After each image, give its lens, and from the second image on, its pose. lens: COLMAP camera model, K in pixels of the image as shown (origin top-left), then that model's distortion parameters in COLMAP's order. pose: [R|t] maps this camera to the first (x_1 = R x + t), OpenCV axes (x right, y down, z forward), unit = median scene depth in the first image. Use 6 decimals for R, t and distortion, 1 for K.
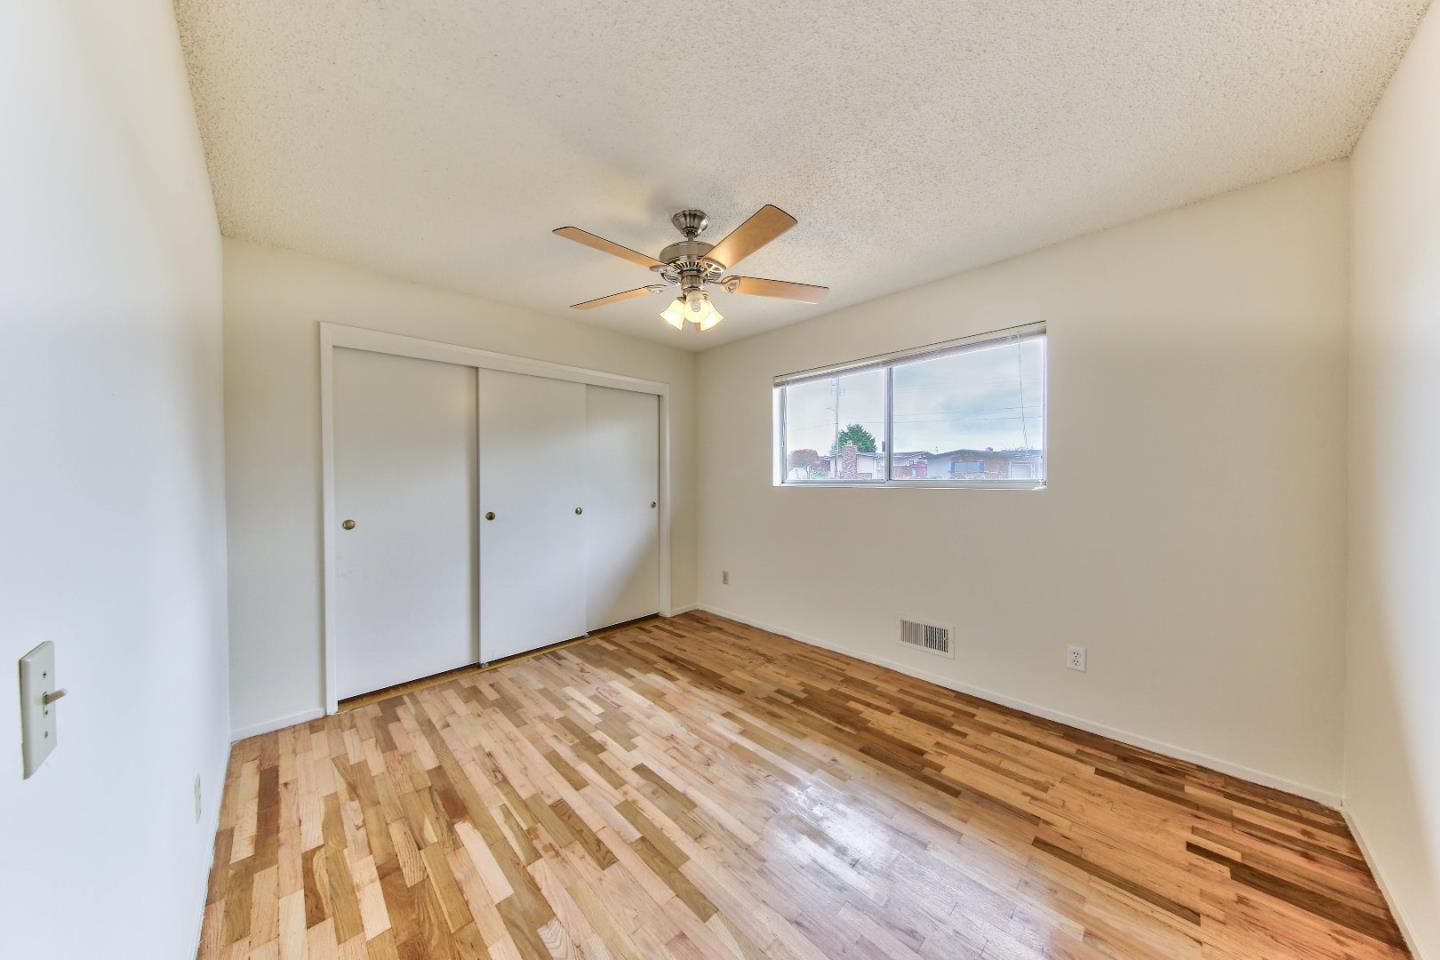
lens RADIAL K [[457.7, 0, 724.8], [0, 457.7, 481.3], [0, 0, 1]] dist [0.001581, -0.000188]
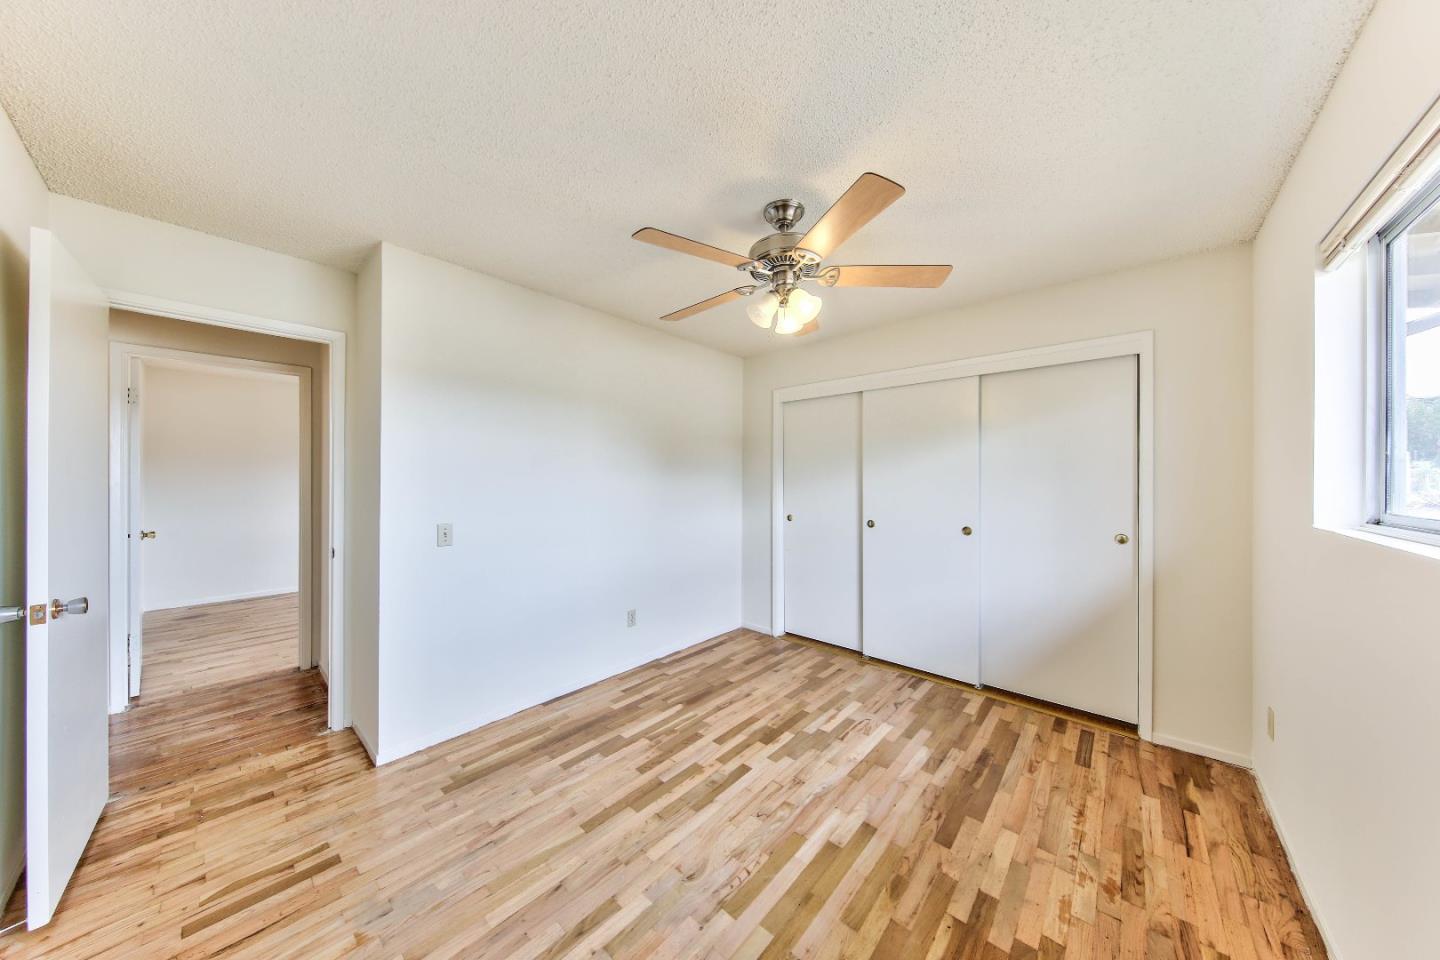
lens RADIAL K [[457.7, 0, 724.8], [0, 457.7, 481.3], [0, 0, 1]] dist [0.001581, -0.000188]
pose [[0.061134, 0.016447, -0.997994, 0.717664], [-0.020751, 0.999669, 0.015204, -0.054427], [0.997914, 0.019780, 0.061455, 0.712666]]
